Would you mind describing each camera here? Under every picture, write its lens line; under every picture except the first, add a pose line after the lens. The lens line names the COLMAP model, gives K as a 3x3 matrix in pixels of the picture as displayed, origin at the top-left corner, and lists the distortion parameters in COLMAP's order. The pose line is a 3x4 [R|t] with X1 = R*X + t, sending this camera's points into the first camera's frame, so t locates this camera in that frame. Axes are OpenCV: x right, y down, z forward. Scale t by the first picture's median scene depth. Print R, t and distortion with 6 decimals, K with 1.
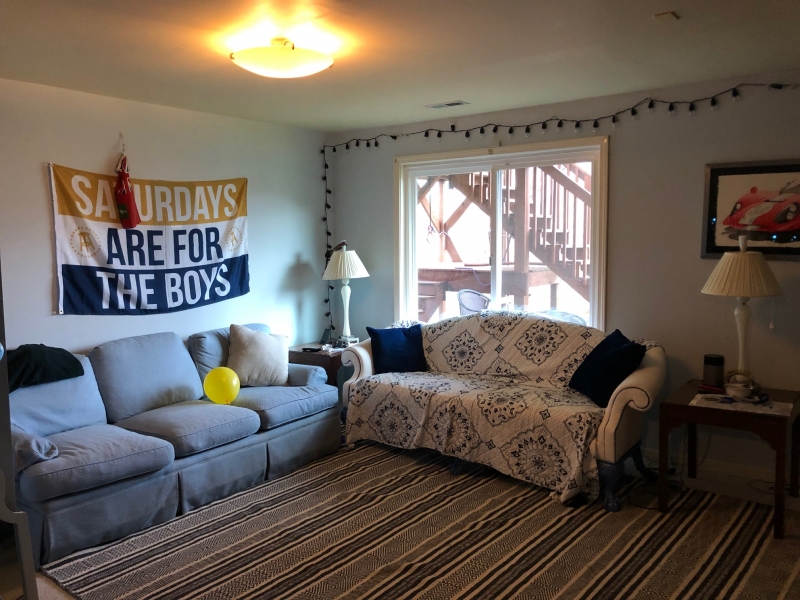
lens RADIAL K [[633.9, 0, 400.0], [0, 633.9, 300.0], [0, 0, 1]] dist [0.002717, 0.000951]
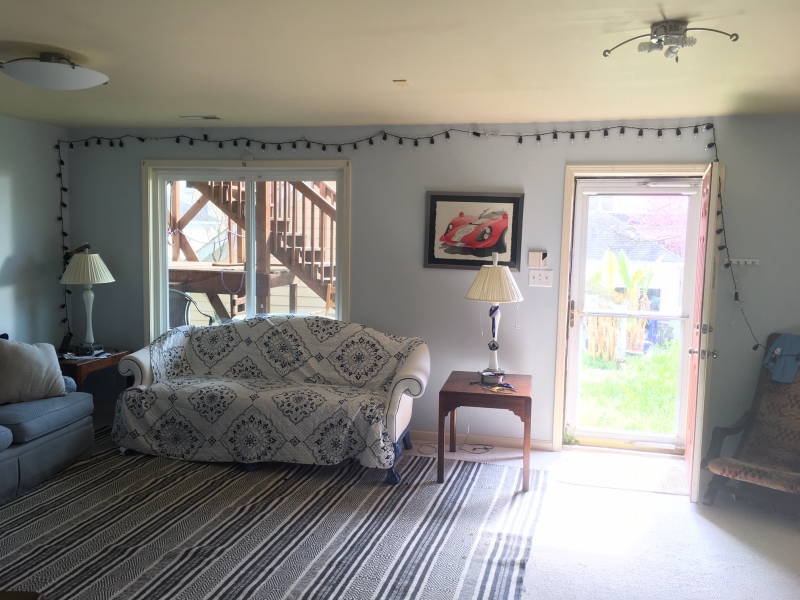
lens RADIAL K [[665.3, 0, 400.0], [0, 665.3, 300.0], [0, 0, 1]] dist [0.009020, 0.001433]
pose [[0.914412, -0.012506, 0.404592, -0.078466], [0.010896, 0.999921, 0.006282, -0.010938], [-0.404639, -0.001336, 0.914476, -0.138034]]
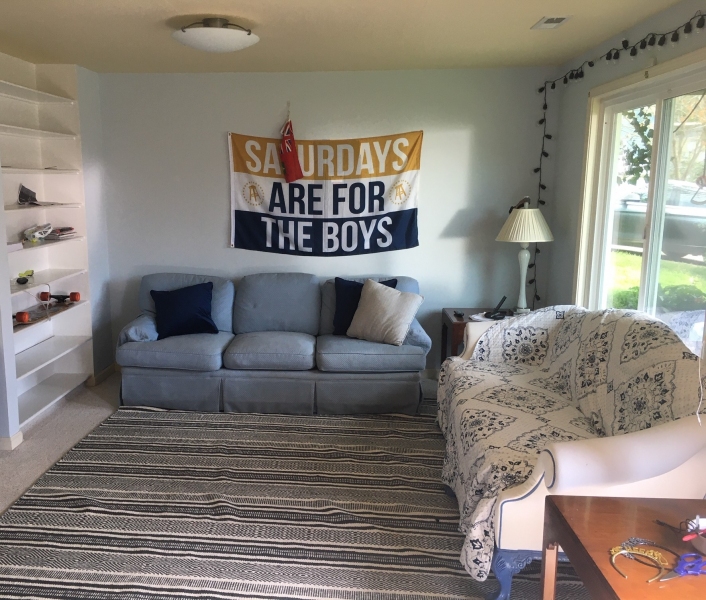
lens RADIAL K [[703.7, 0, 353.0], [0, 703.7, 300.0], [0, 0, 1]] dist [0.076060, -0.011456]
pose [[0.535649, 0.152804, -0.830500, 0.745805], [-0.090623, 0.988214, 0.123373, -0.065182], [0.839564, 0.009178, 0.543184, 0.354418]]
